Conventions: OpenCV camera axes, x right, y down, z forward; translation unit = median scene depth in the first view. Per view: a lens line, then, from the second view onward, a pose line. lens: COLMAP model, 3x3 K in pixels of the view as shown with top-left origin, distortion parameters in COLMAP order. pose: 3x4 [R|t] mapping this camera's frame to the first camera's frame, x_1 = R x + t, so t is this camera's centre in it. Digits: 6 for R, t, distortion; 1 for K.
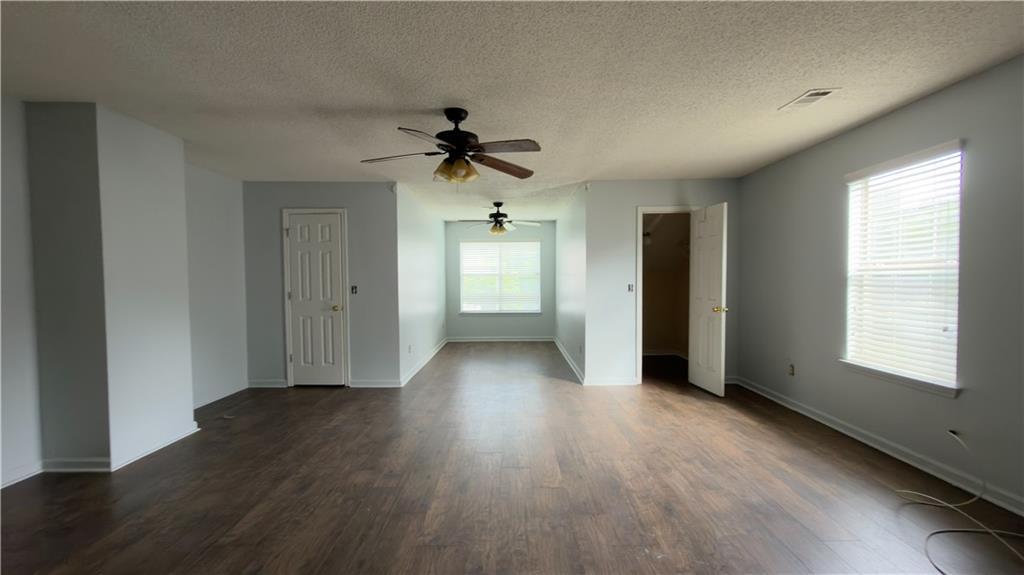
lens RADIAL K [[409.7, 0, 514.6], [0, 409.7, 286.0], [0, 0, 1]] dist [0.002243, -0.001115]
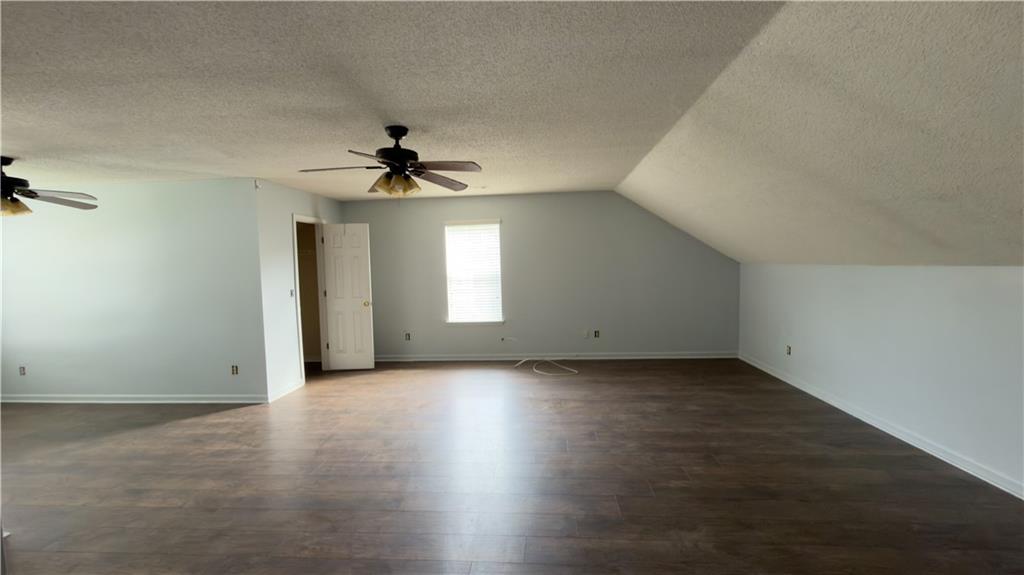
lens RADIAL K [[409.7, 0, 515.1], [0, 409.7, 288.4], [0, 0, 1]] dist [0.002243, -0.001115]
pose [[0.080469, -0.054554, 0.995263, -0.691053], [0.044449, 0.997704, 0.051094, -0.035673], [-0.995766, 0.040127, 0.082709, 0.370965]]
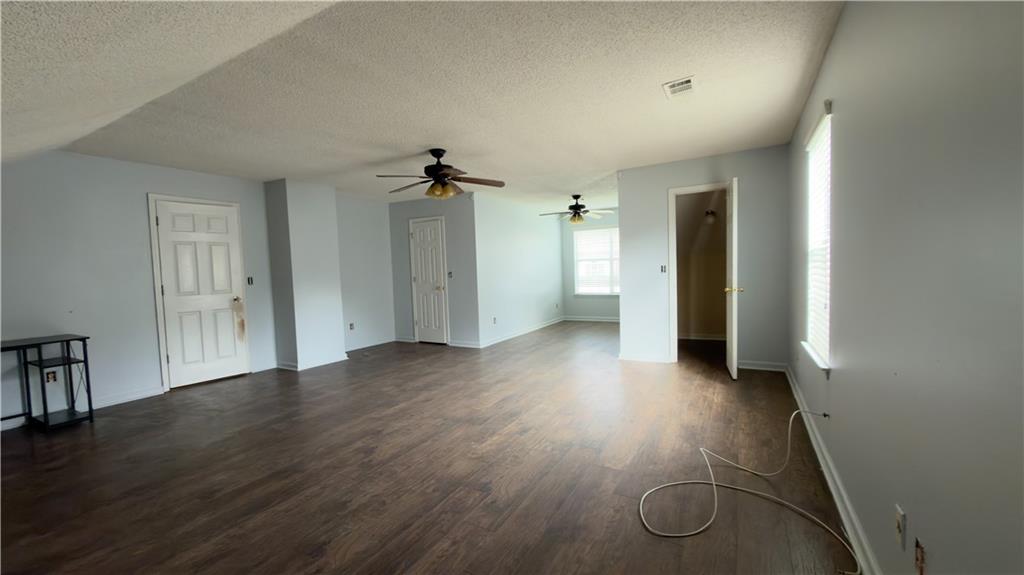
lens RADIAL K [[409.7, 0, 513.3], [0, 409.7, 286.6], [0, 0, 1]] dist [0.002243, -0.001115]
pose [[0.869382, 0.000294, -0.494140, 0.470915], [0.017692, 0.999340, 0.031722, 0.009348], [0.493823, -0.036321, 0.868803, -0.085049]]
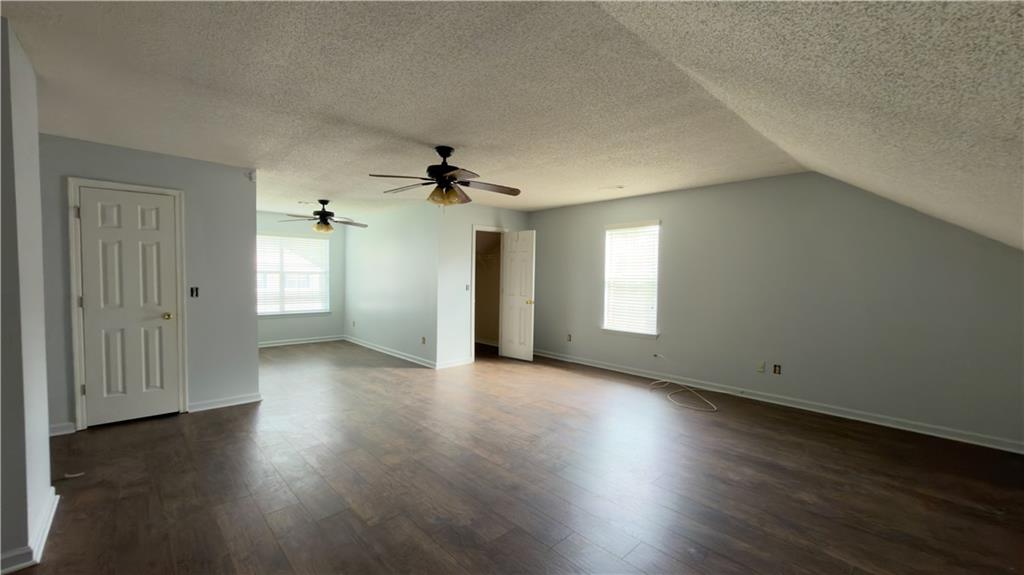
lens RADIAL K [[409.7, 0, 515.3], [0, 409.7, 286.2], [0, 0, 1]] dist [0.002243, -0.001115]
pose [[0.726129, -0.003905, 0.687547, -0.492883], [-0.004243, 0.999939, 0.010161, -0.014105], [-0.687545, -0.010295, 0.726069, -0.028784]]
